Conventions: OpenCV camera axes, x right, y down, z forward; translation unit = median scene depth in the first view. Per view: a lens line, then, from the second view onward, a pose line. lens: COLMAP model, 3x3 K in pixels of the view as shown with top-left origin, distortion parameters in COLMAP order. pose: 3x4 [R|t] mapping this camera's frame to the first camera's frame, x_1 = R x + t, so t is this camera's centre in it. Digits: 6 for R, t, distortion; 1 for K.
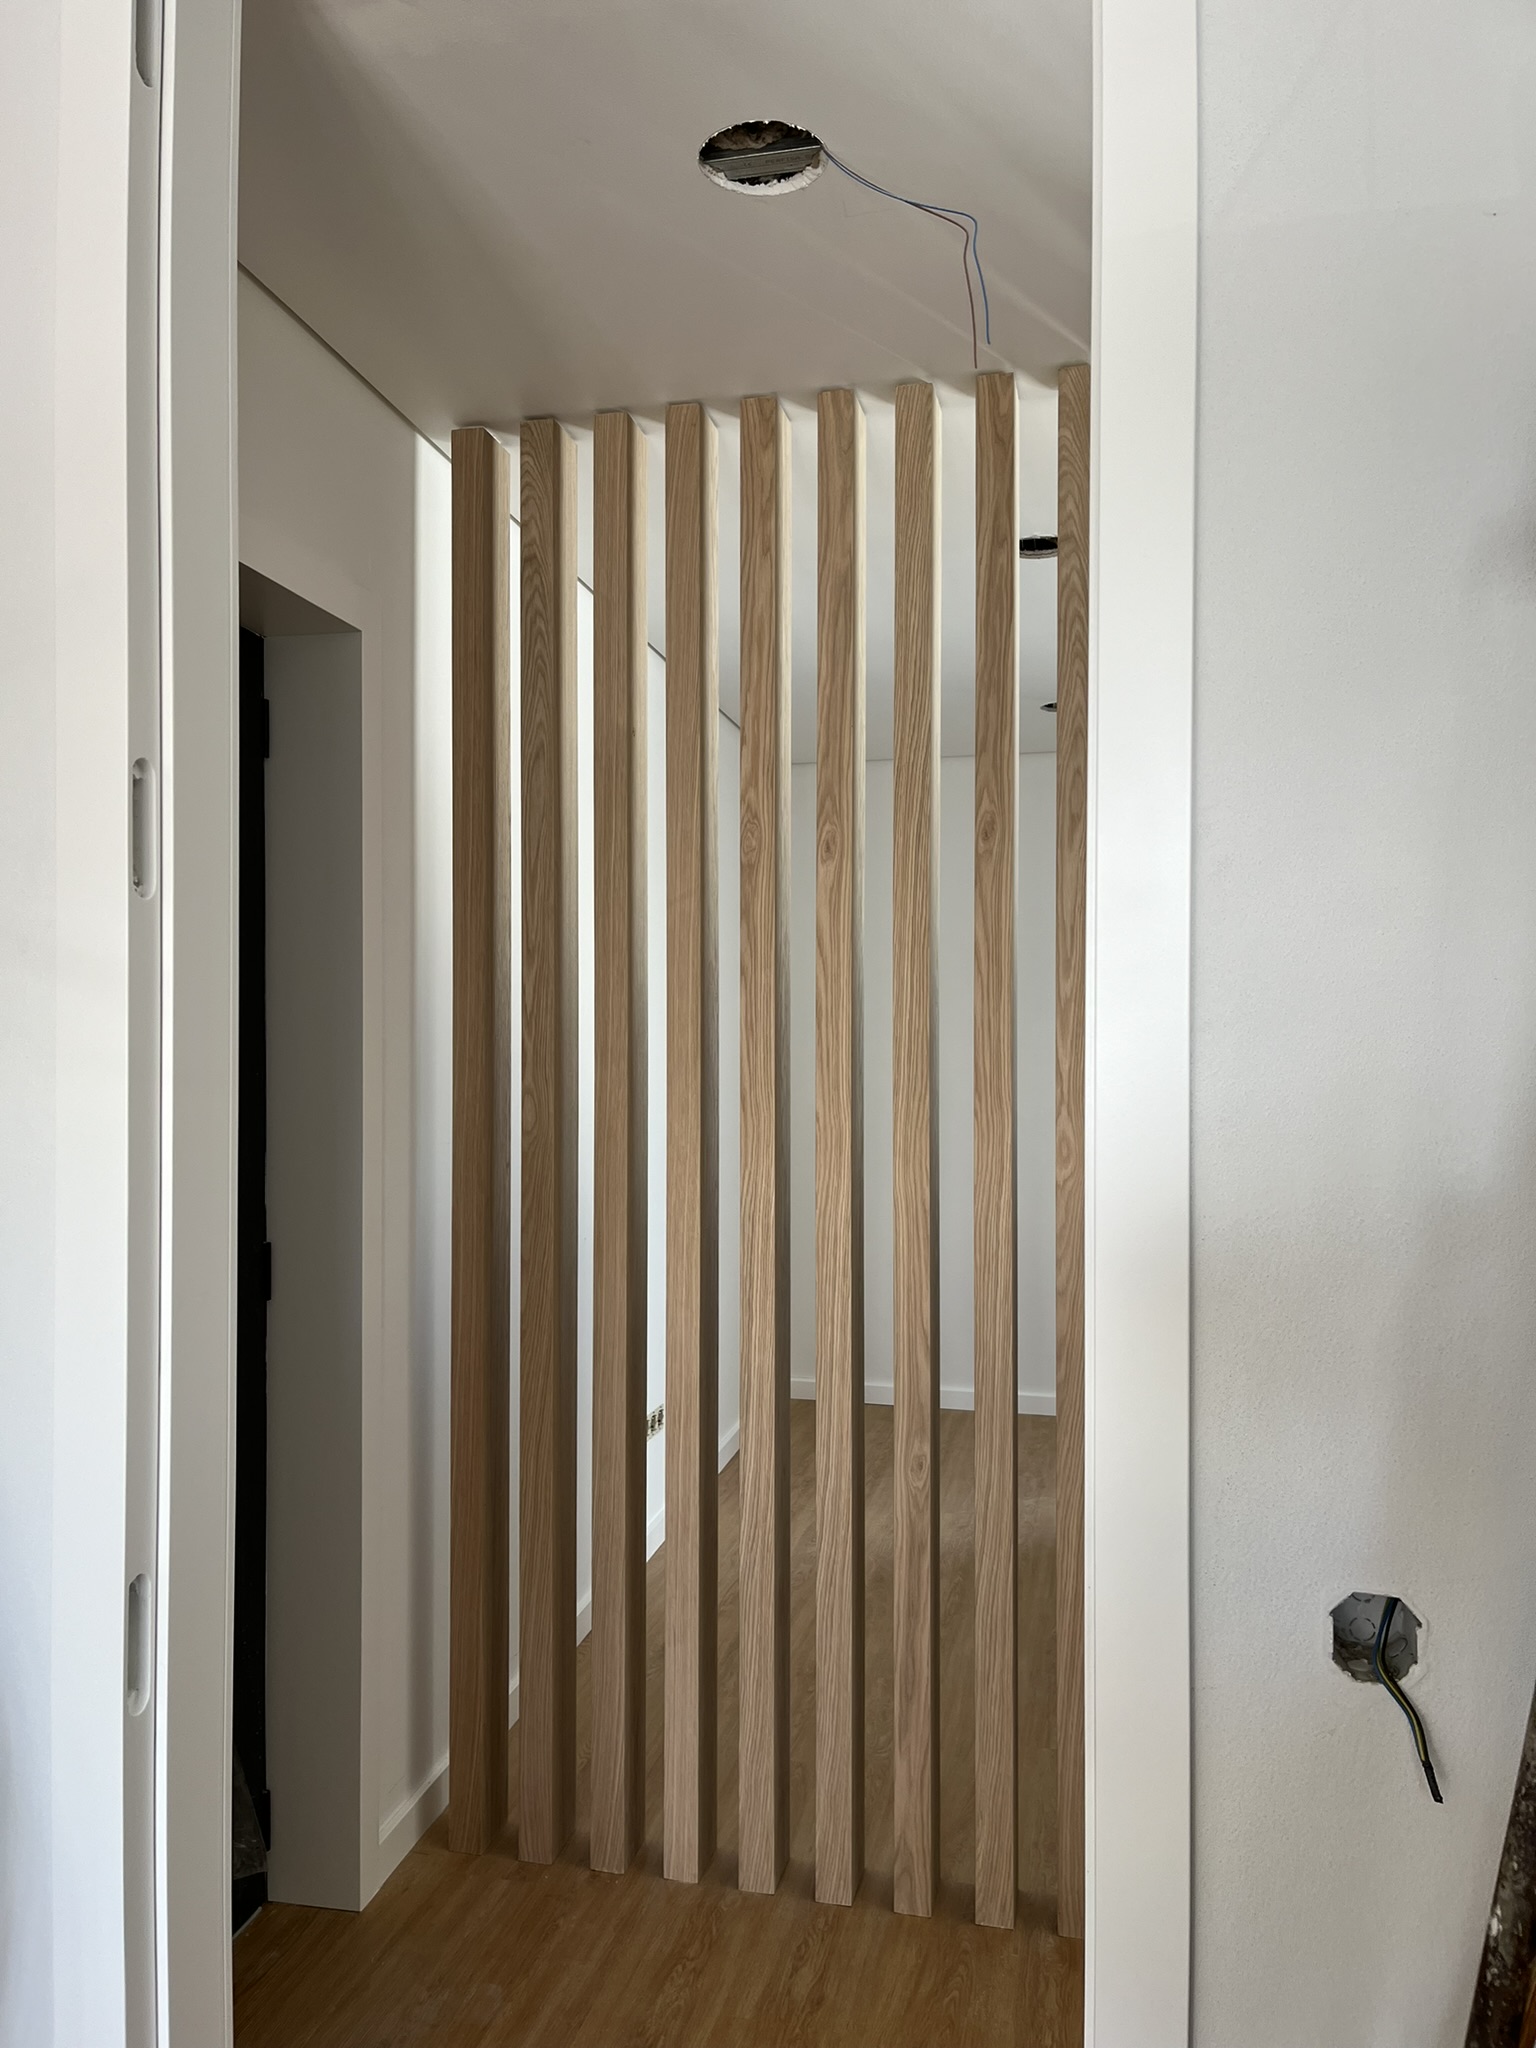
lens RADIAL K [[1560.7, 0, 773.2], [0, 1560.7, 1021.6], [0, 0, 1]] dist [0.052636, -0.068305]
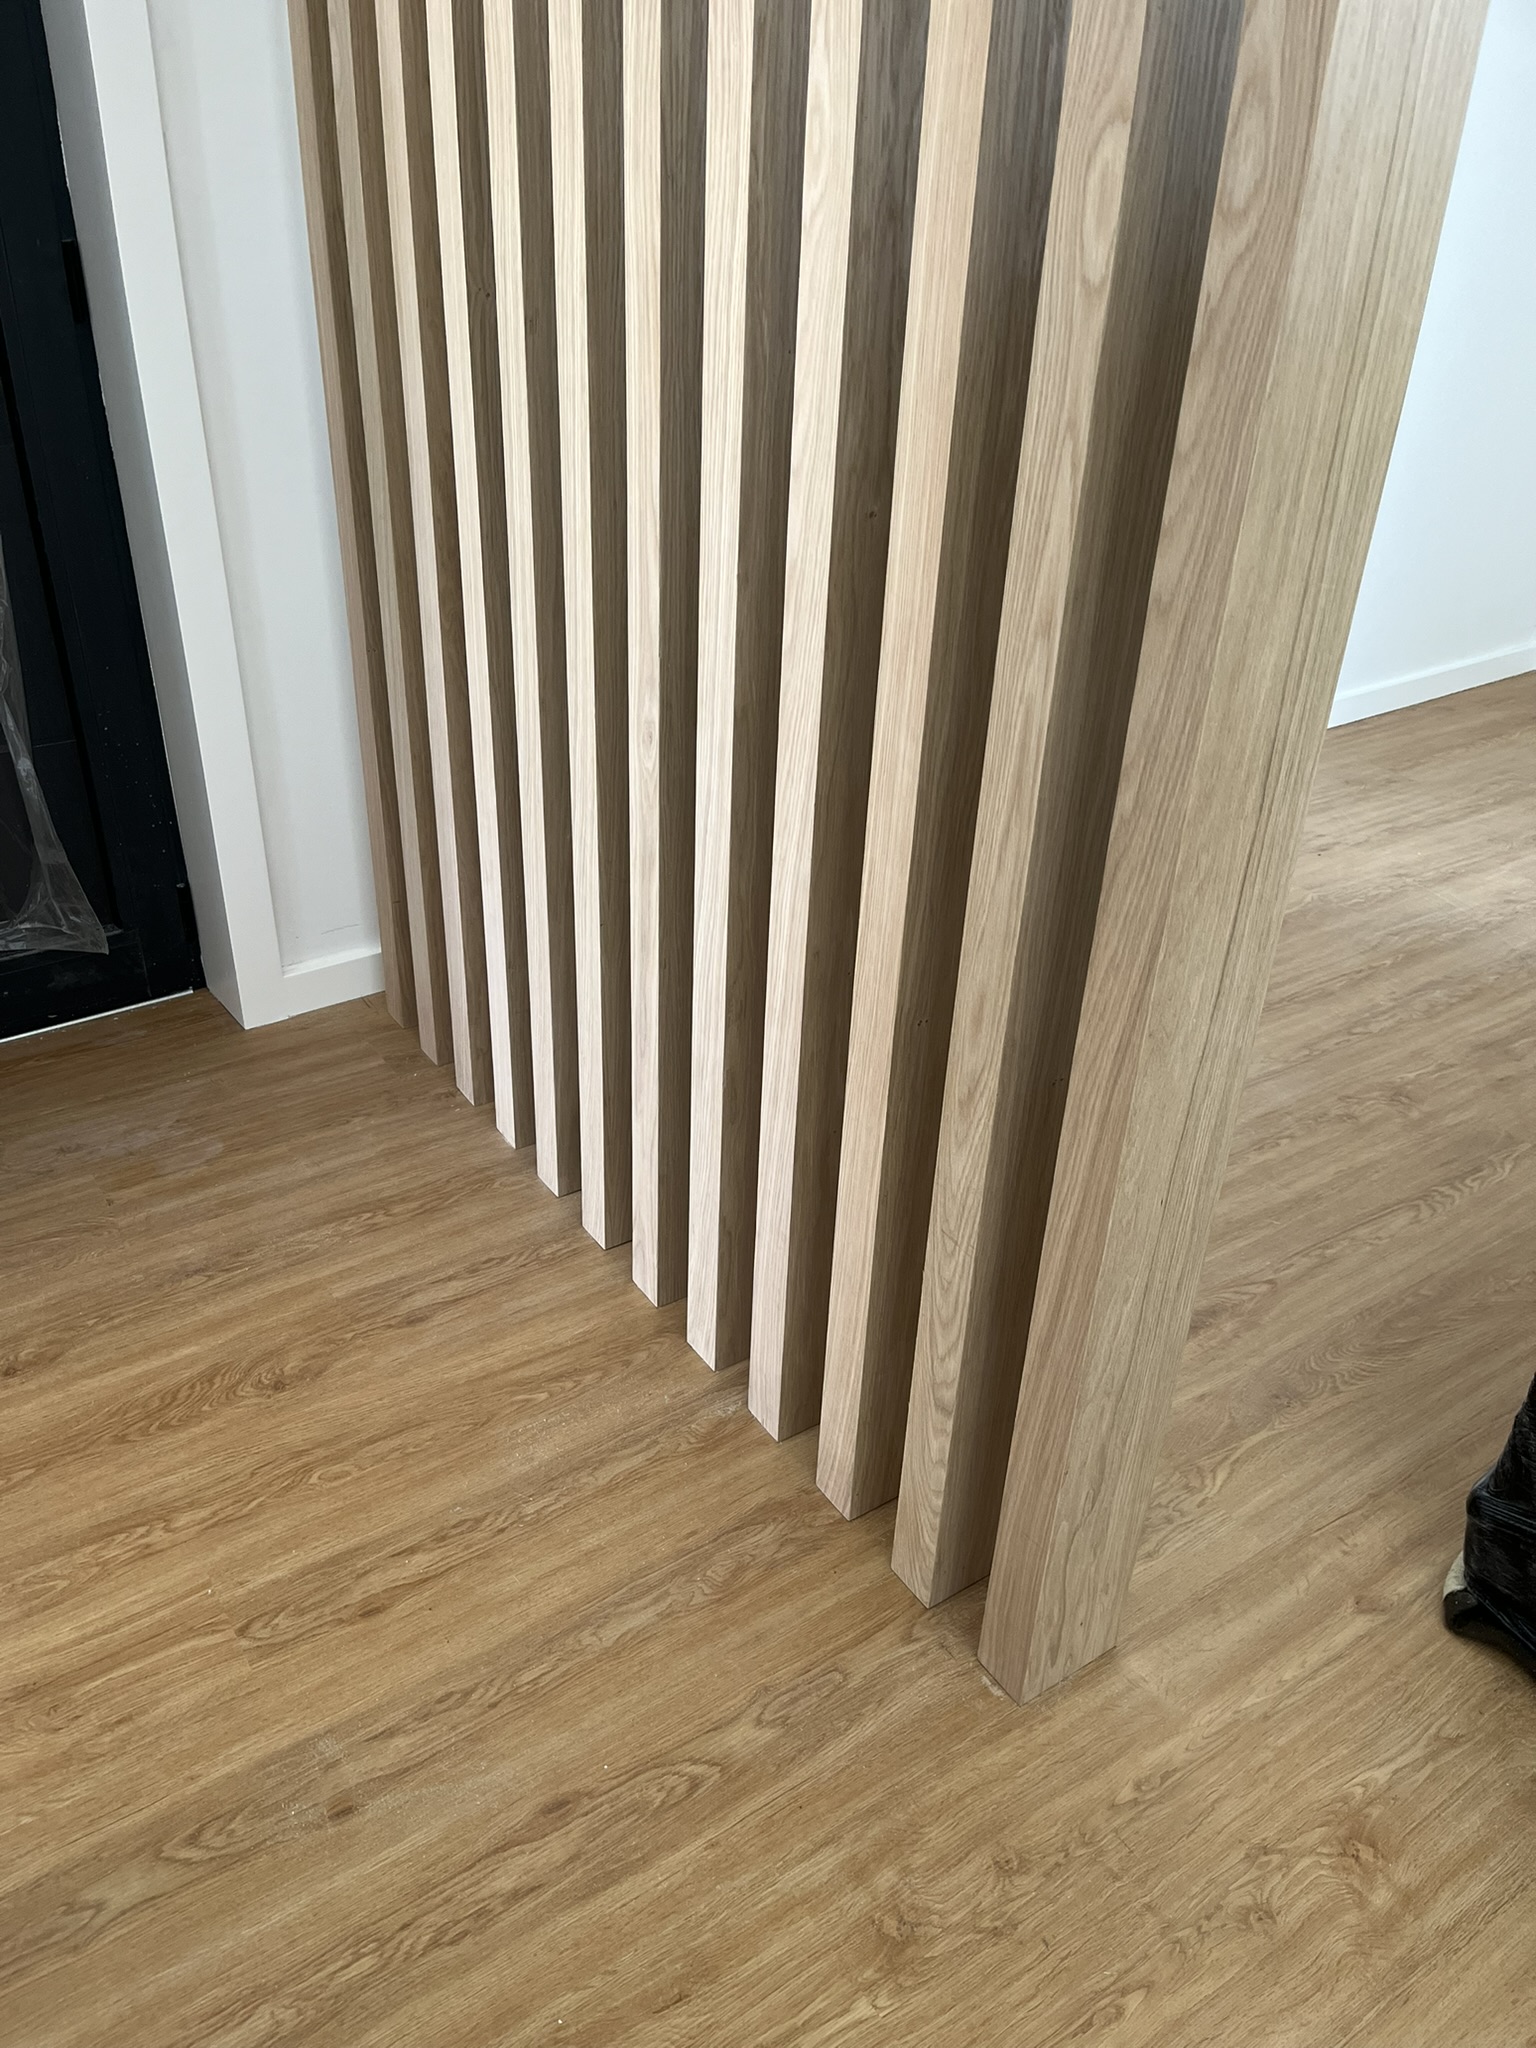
lens RADIAL K [[1560.7, 0, 761.6], [0, 1560.7, 1035.8], [0, 0, 1]] dist [0.052636, -0.068305]
pose [[0.738126, 0.362778, -0.568825, 0.556707], [-0.031753, 0.860871, 0.507832, 0.078059], [0.673915, -0.356782, 0.646951, 0.638892]]
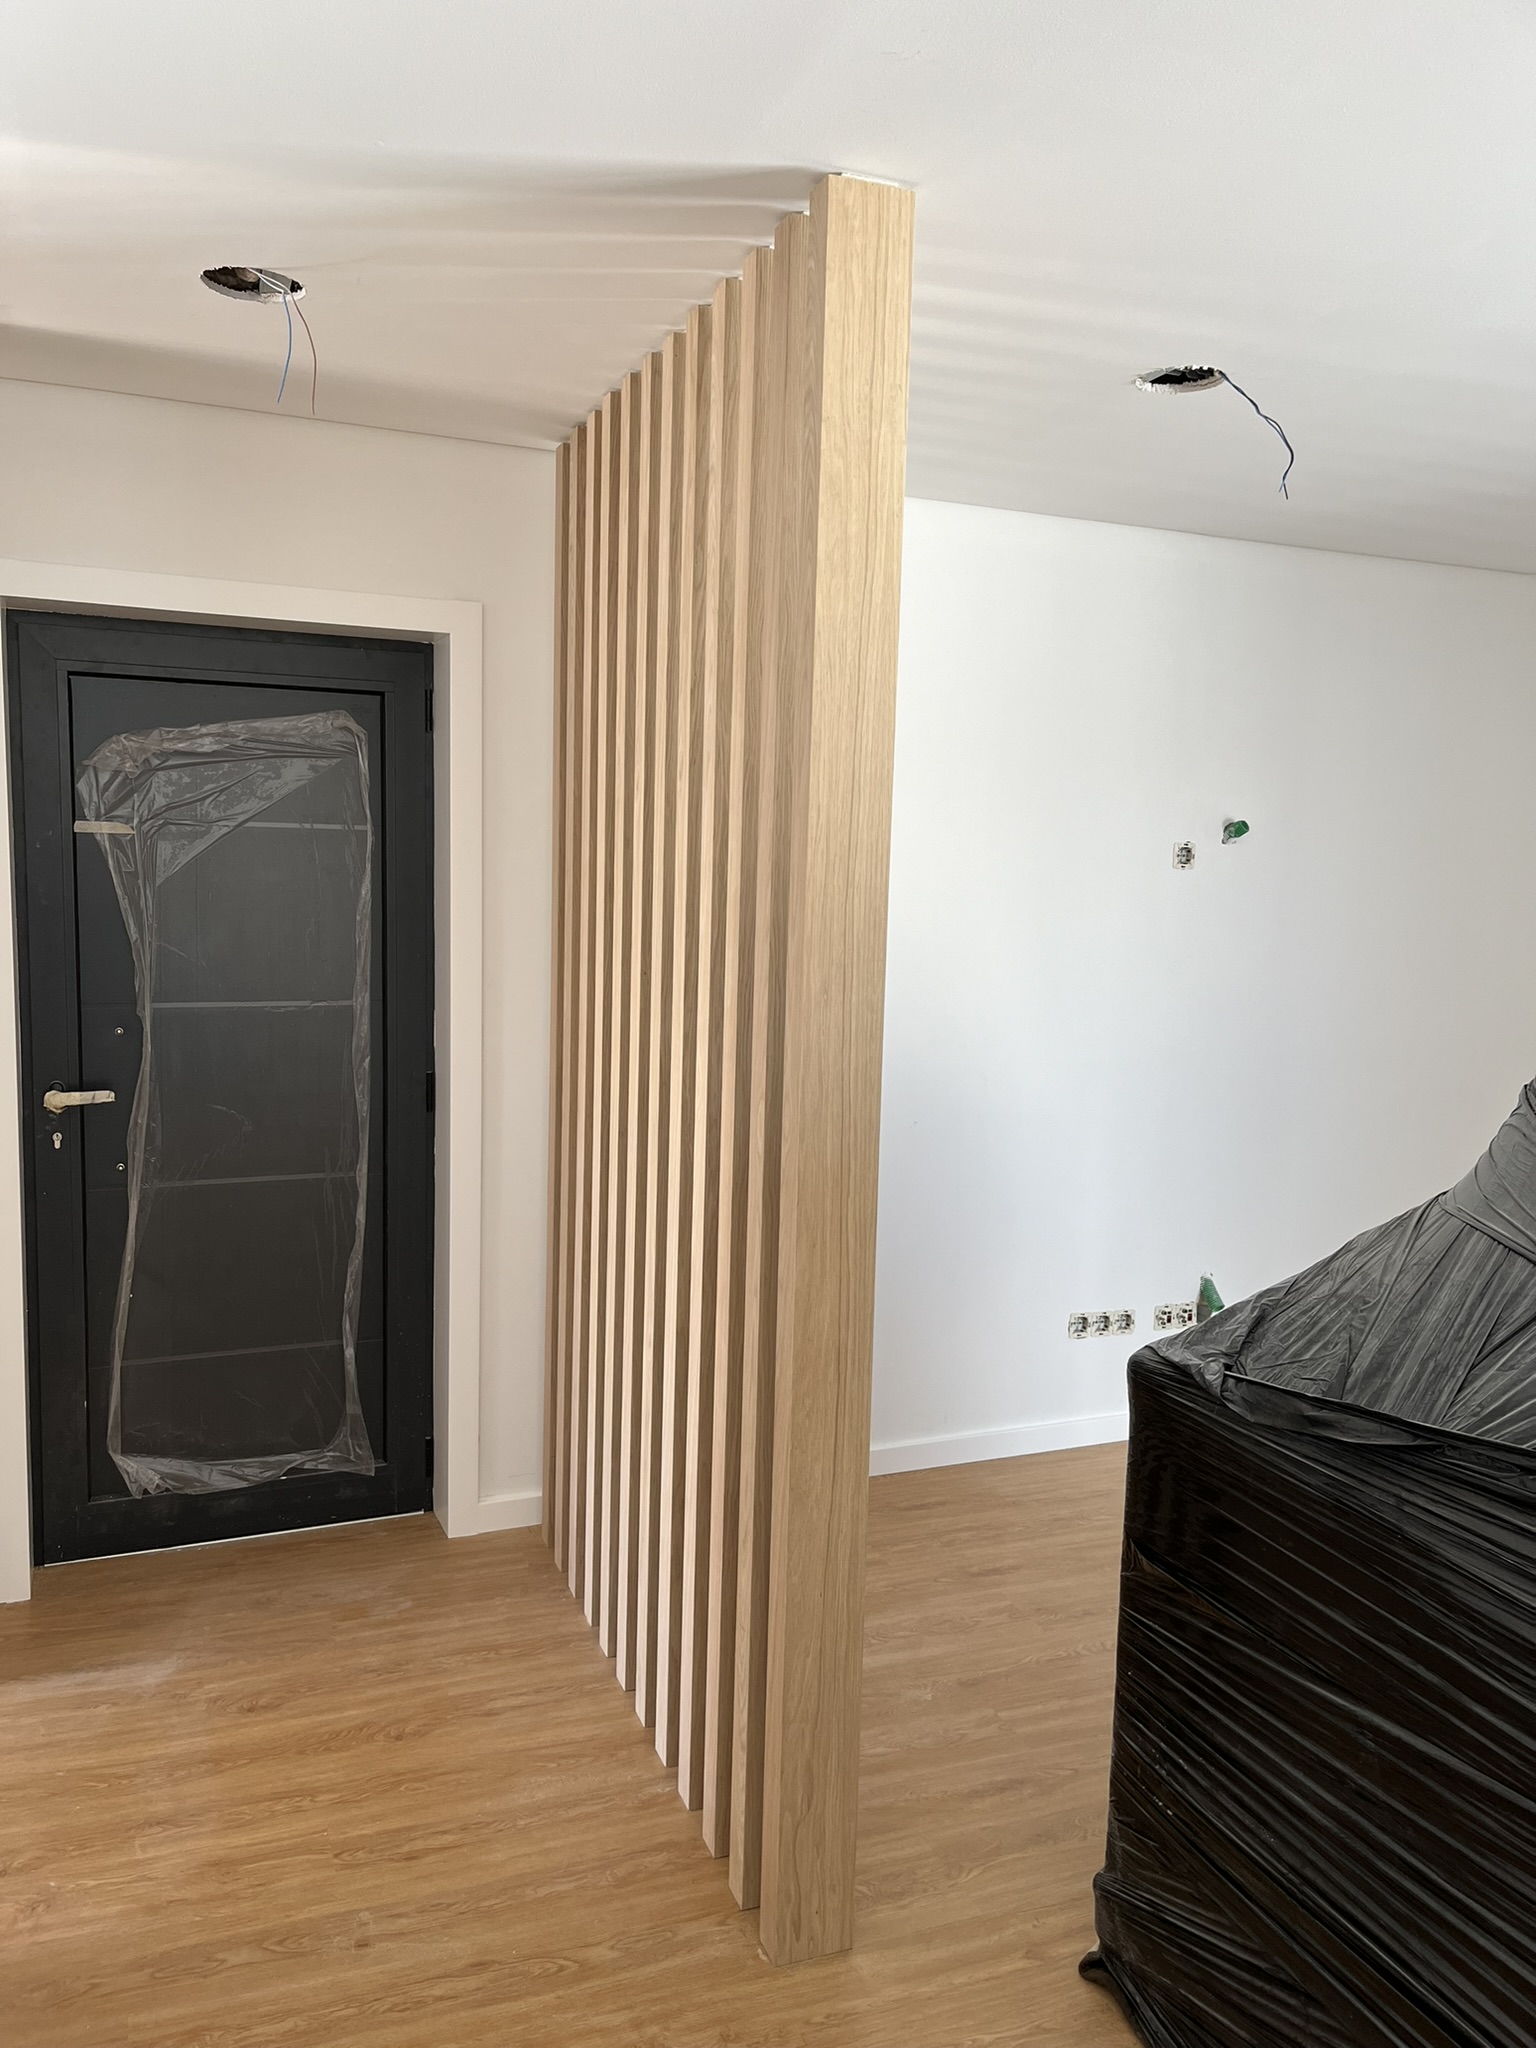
lens RADIAL K [[1560.7, 0, 770.8], [0, 1560.7, 1019.6], [0, 0, 1]] dist [0.052636, -0.068305]
pose [[0.571317, 0.103534, -0.814173, 1.109220], [-0.026612, 0.993827, 0.107705, -0.074432], [0.820298, -0.039867, 0.570546, 0.476087]]
